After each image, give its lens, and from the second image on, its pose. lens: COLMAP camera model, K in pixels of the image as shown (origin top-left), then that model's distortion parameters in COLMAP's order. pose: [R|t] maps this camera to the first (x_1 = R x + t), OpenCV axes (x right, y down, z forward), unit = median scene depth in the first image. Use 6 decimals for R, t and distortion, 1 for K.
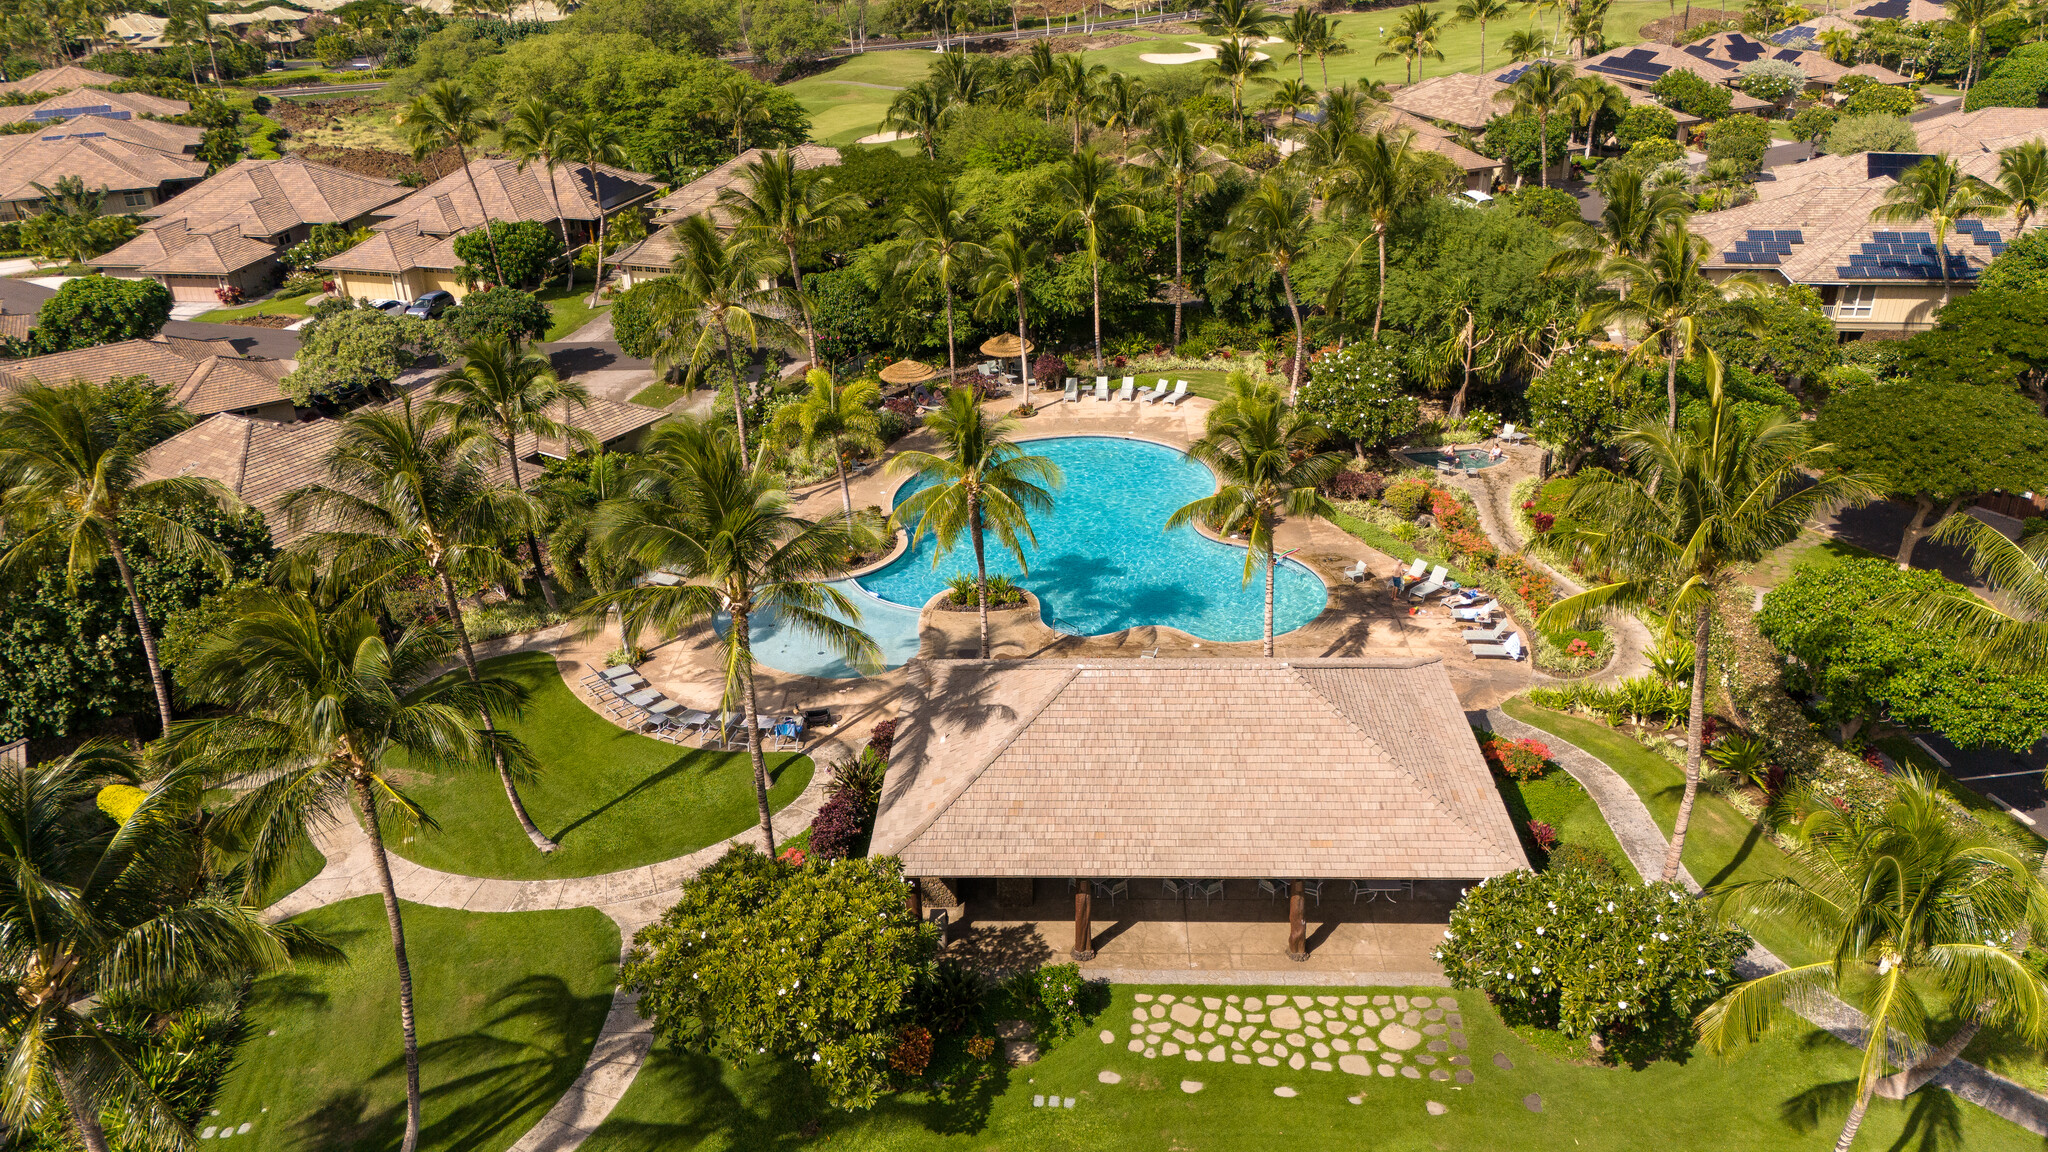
lens RADIAL K [[1510.7, 0, 1024.0], [0, 1510.7, 576.0], [0, 0, 1]] dist [0.117091, -0.200691]
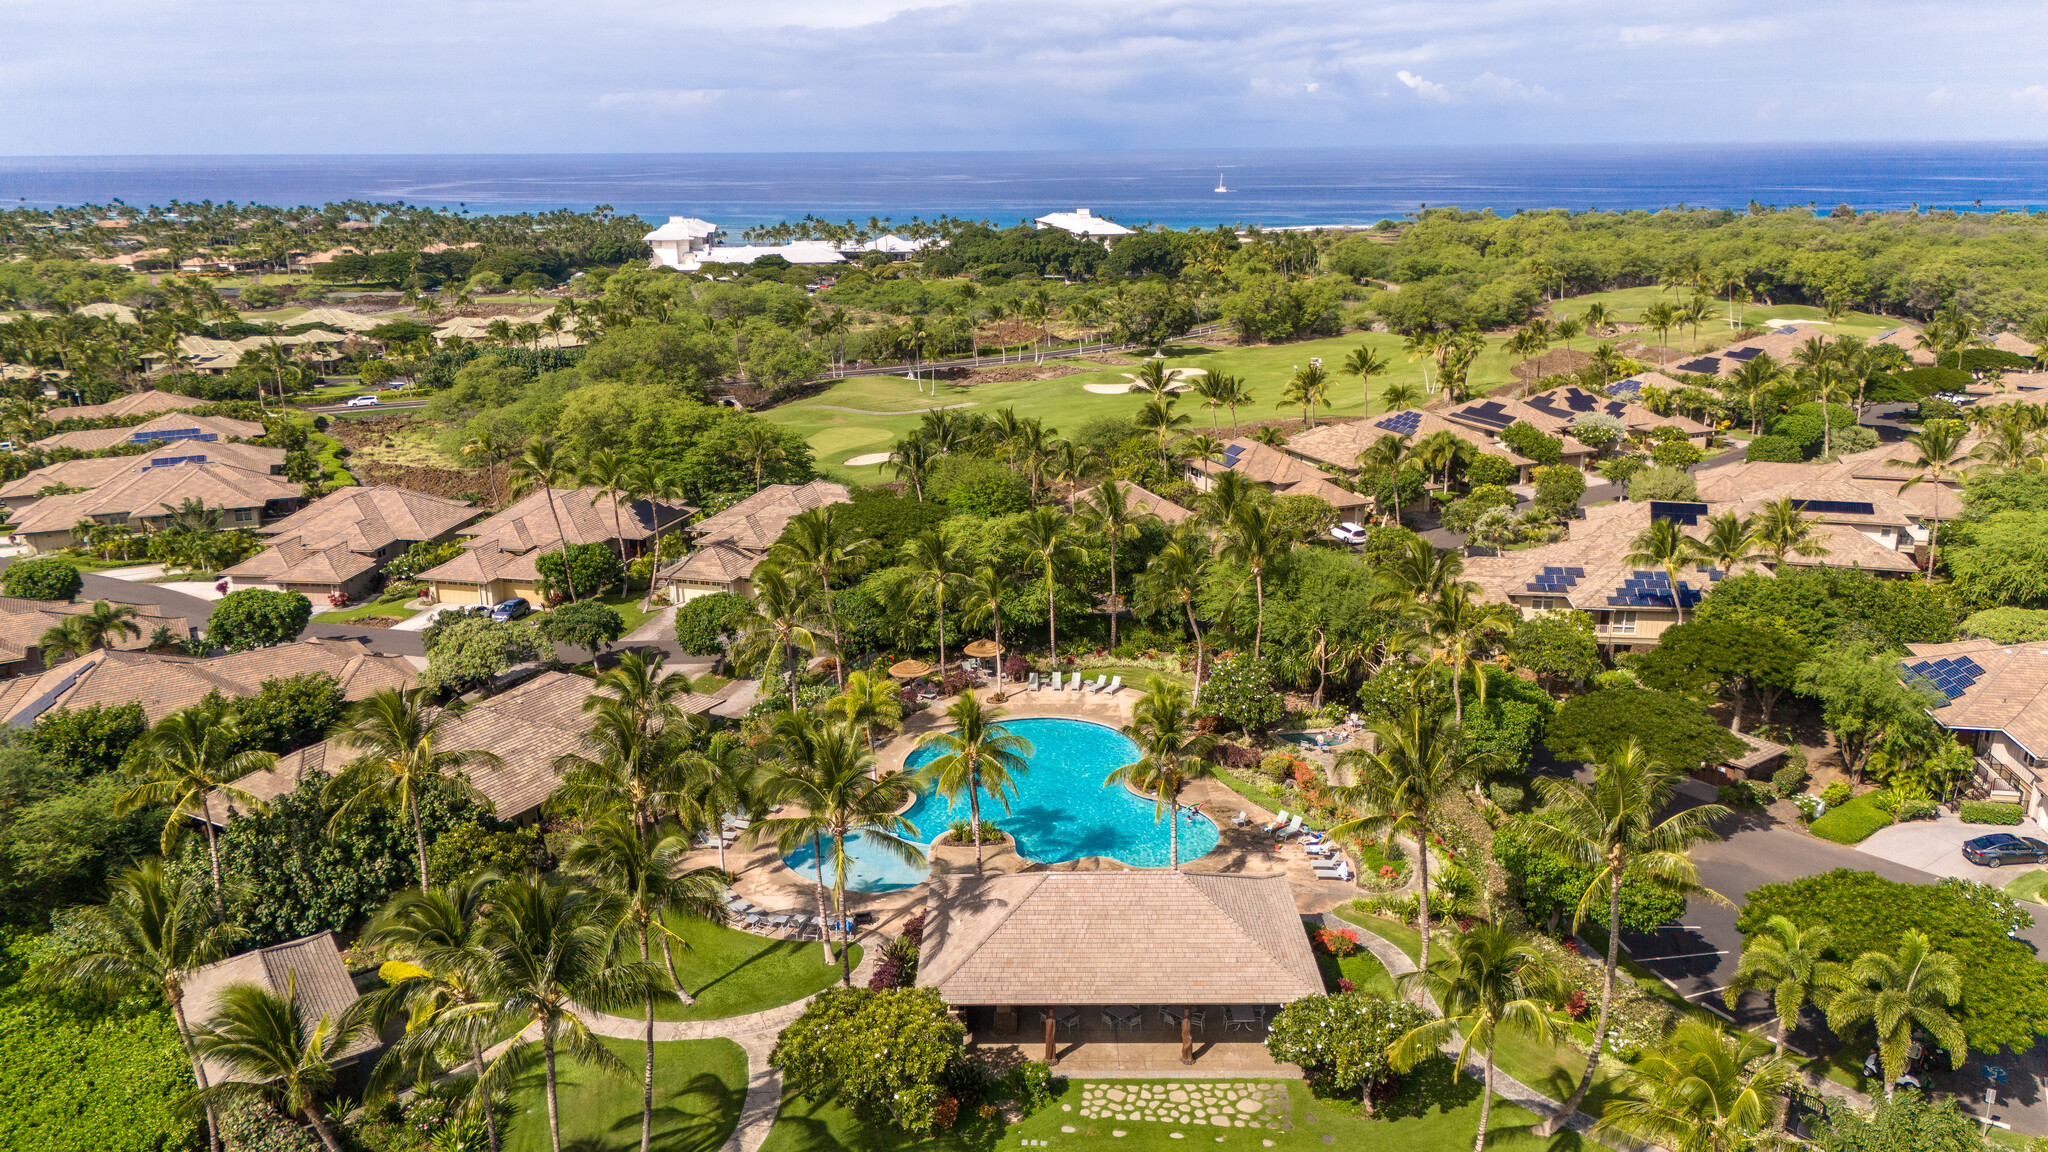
lens RADIAL K [[1589.0, 0, 1027.4], [0, 1589.0, 538.3], [0, 0, 1]] dist [0.076897, -0.005974]
pose [[0.999218, 0.009937, 0.038261, -0.028566], [-0.002247, 0.980605, -0.195983, 0.024884], [-0.039467, 0.195744, 0.979861, -0.382150]]
